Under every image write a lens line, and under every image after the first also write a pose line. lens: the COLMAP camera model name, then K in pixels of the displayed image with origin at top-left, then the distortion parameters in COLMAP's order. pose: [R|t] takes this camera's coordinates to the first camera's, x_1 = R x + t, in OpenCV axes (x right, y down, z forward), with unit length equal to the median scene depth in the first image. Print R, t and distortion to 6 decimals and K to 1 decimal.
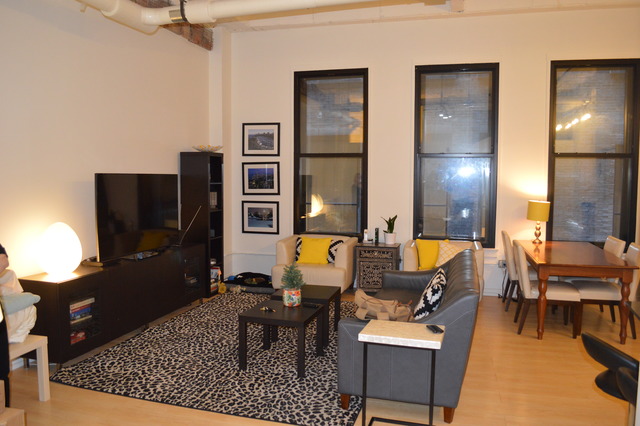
lens RADIAL K [[508.4, 0, 321.3], [0, 508.4, 215.1], [0, 0, 1]] dist [-0.082536, 0.001960]
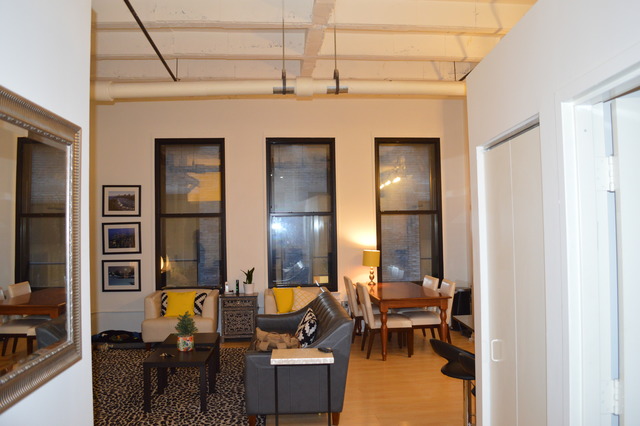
lens RADIAL K [[508.4, 0, 321.3], [0, 508.4, 215.1], [0, 0, 1]] dist [-0.082536, 0.001960]
pose [[0.935673, -0.011335, 0.352685, -0.110222], [0.049128, 0.993934, -0.098395, 0.002497], [-0.349431, 0.109392, 0.930554, -0.117226]]
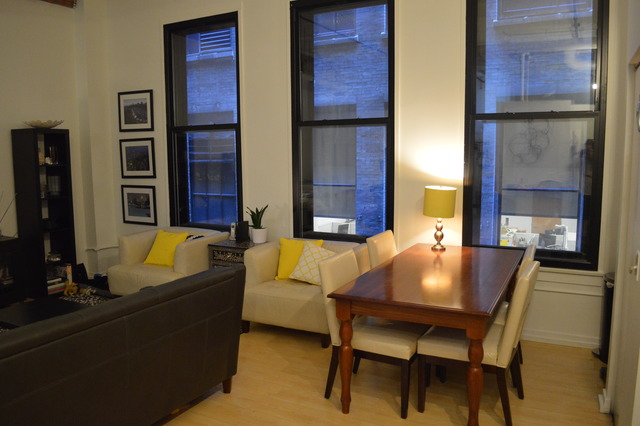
lens RADIAL K [[508.4, 0, 321.3], [0, 508.4, 215.1], [0, 0, 1]] dist [-0.082536, 0.001960]
pose [[0.975565, 0.014694, -0.219221, 0.401357], [-0.005609, 0.999101, 0.042009, -0.017074], [0.219641, -0.039753, 0.974770, 0.289332]]
